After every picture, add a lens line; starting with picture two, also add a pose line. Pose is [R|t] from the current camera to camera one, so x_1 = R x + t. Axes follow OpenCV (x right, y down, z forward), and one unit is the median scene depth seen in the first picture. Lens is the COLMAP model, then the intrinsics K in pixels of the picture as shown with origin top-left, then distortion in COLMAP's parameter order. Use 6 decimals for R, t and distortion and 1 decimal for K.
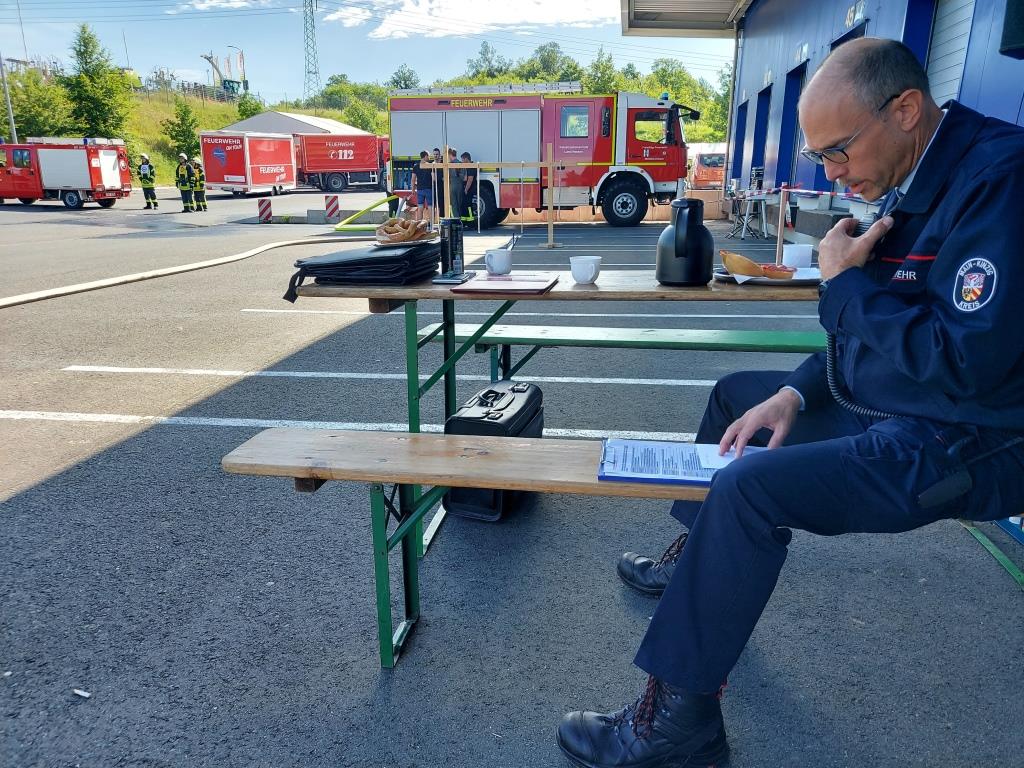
lens RADIAL K [[748.5, 0, 506.3], [0, 748.5, 381.4], [0, 0, 1]] dist [0.061839, 0.000514]
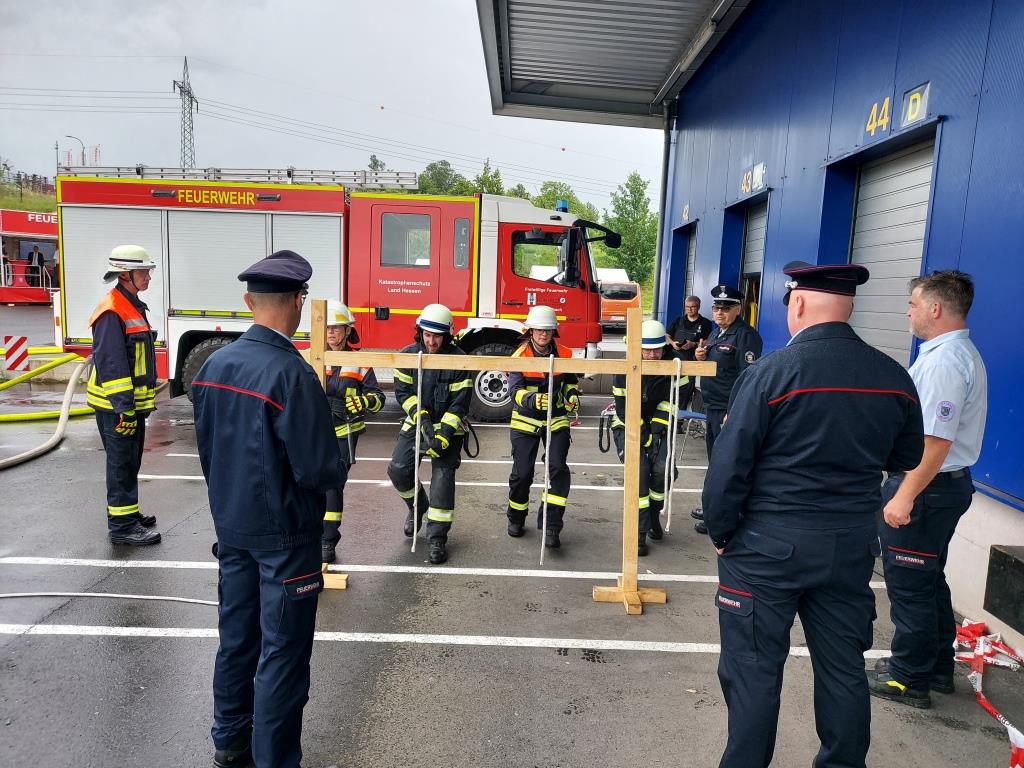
lens RADIAL K [[742.5, 0, 512.6], [0, 742.5, 387.0], [0, 0, 1]] dist [0.044701, -0.002515]
pose [[0.989010, 0.017007, 0.146866, 0.086177], [0.002270, 0.991498, -0.130102, -0.156755], [-0.147830, 0.129006, 0.980563, 0.440827]]
